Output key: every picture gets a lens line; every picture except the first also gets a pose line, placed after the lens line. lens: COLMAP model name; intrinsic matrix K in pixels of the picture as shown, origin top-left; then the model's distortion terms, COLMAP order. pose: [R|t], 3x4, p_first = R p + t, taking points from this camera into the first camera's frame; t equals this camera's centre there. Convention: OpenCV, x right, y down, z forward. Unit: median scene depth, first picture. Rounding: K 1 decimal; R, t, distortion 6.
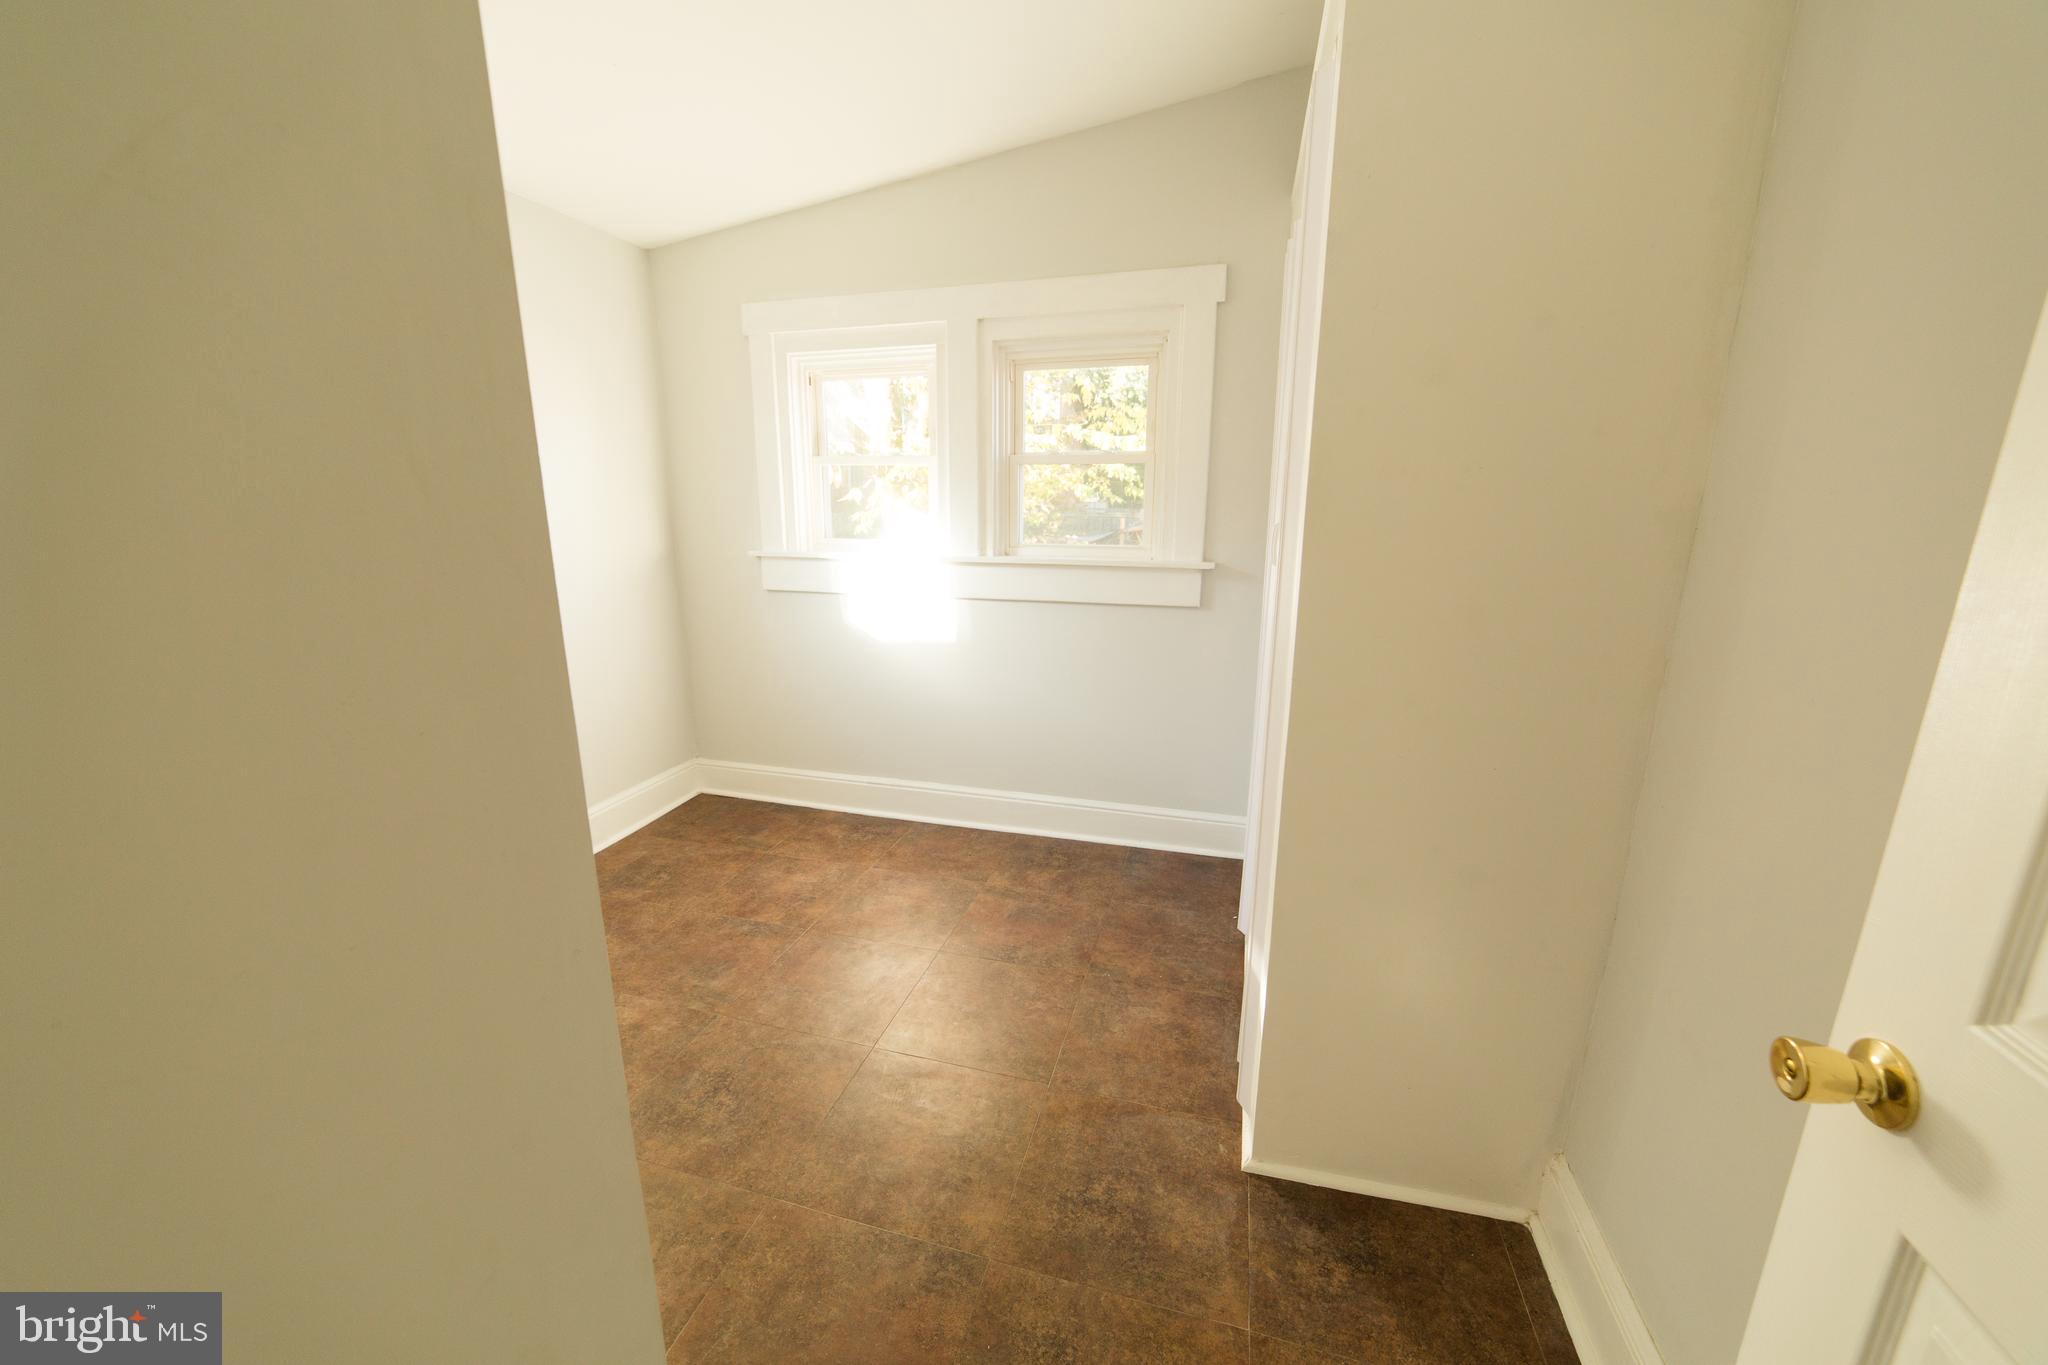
lens RADIAL K [[784.6, 0, 1013.0], [0, 784.6, 679.7], [0, 0, 1]] dist [-0.023833, 0.009398]
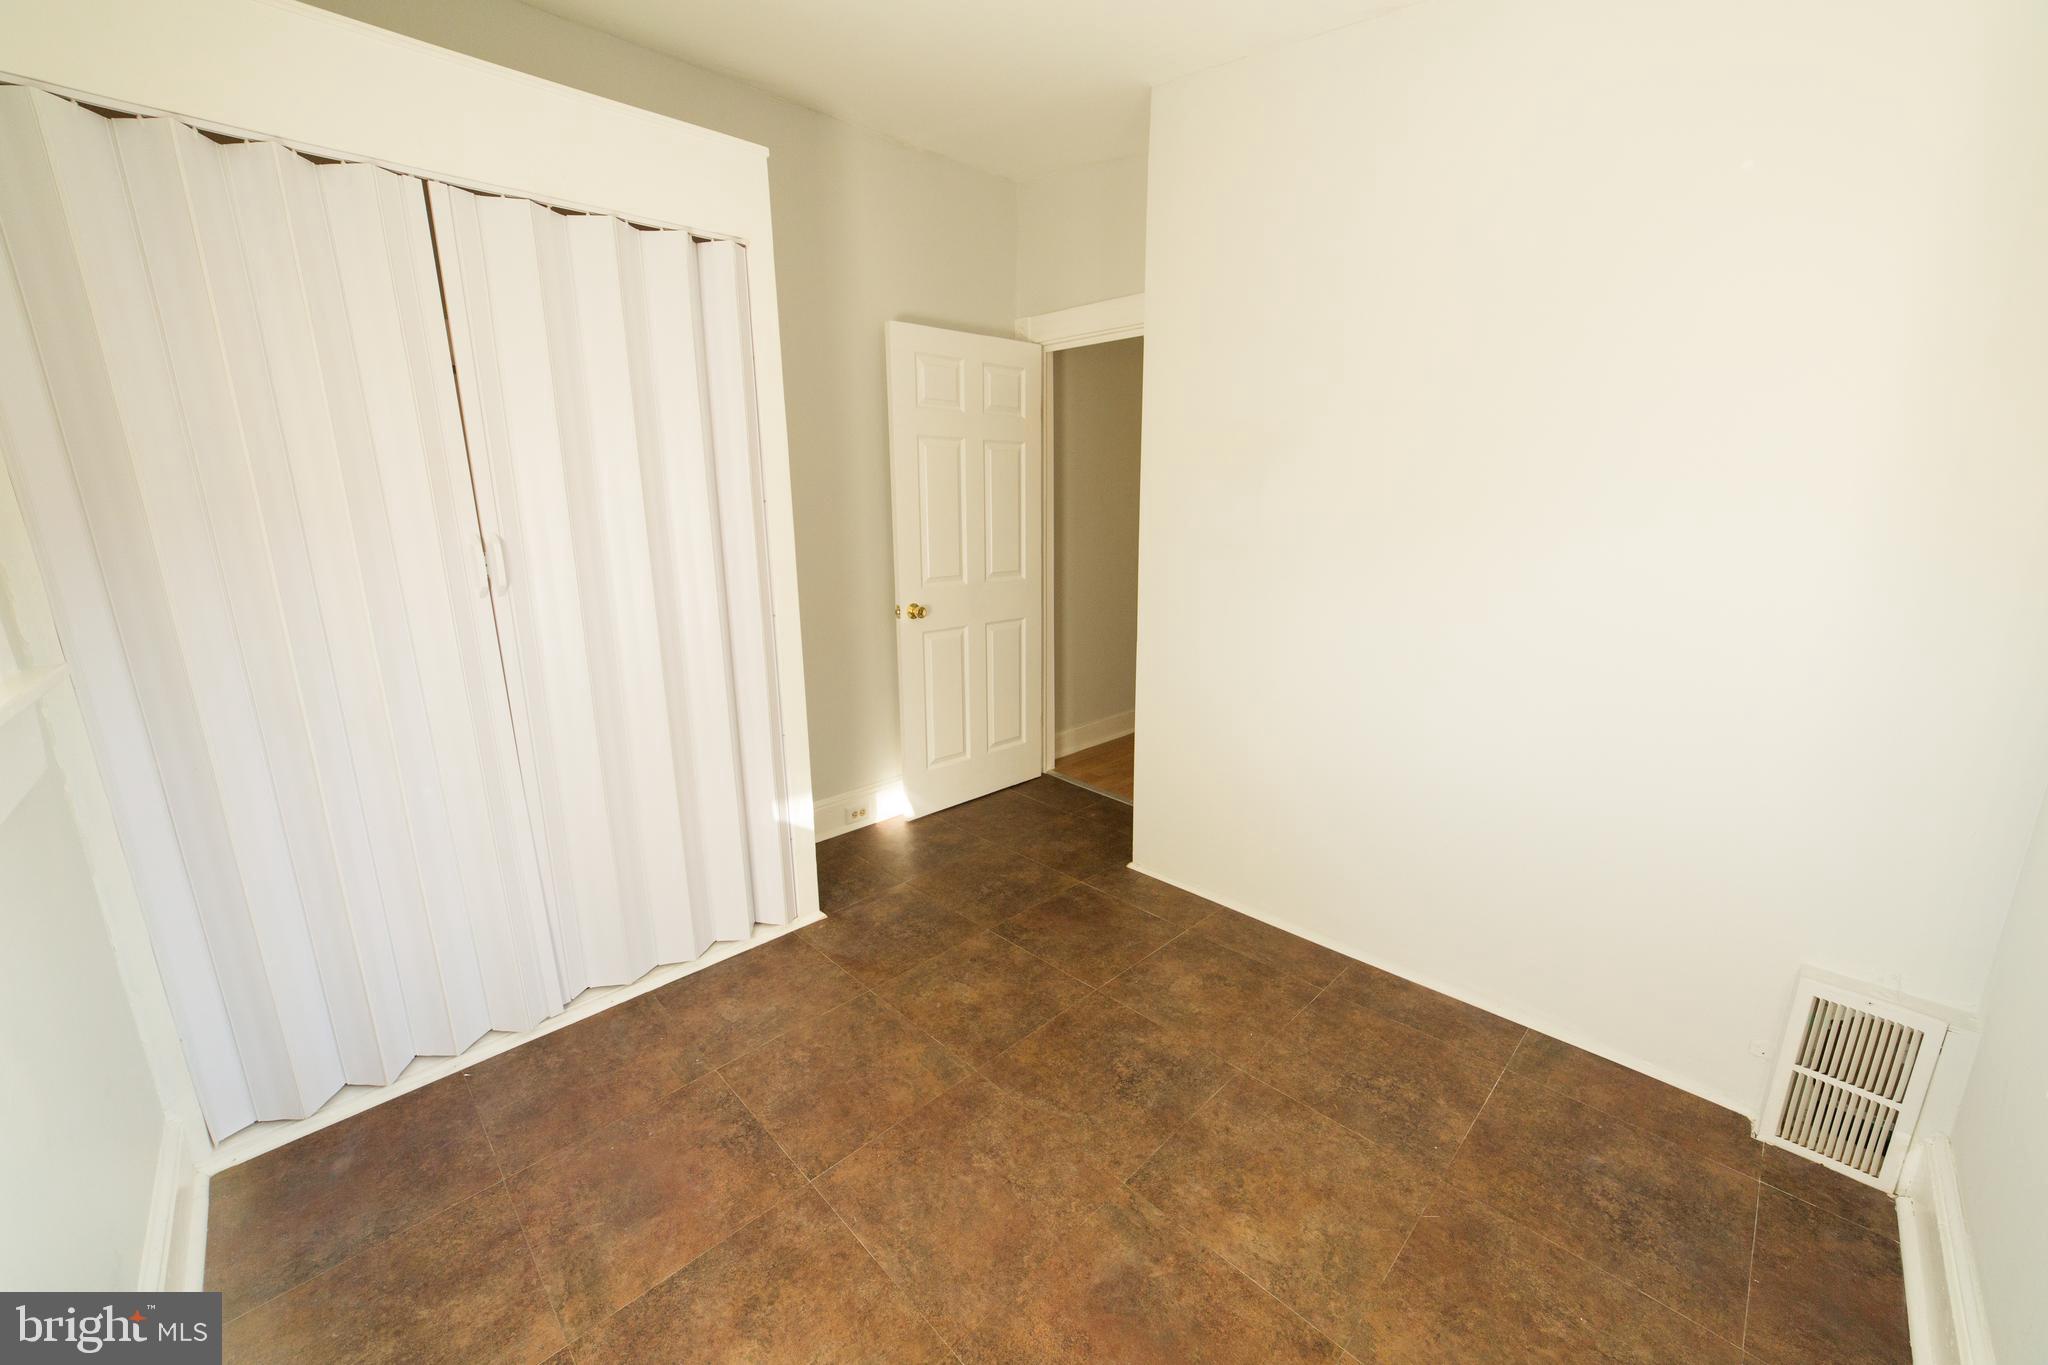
lens RADIAL K [[784.6, 0, 1013.0], [0, 784.6, 679.7], [0, 0, 1]] dist [-0.023833, 0.009398]
pose [[-0.869177, -0.098187, 0.484656, -0.678822], [0.129227, 0.900931, 0.414275, -0.381006], [-0.477318, 0.422709, -0.770380, 1.609652]]
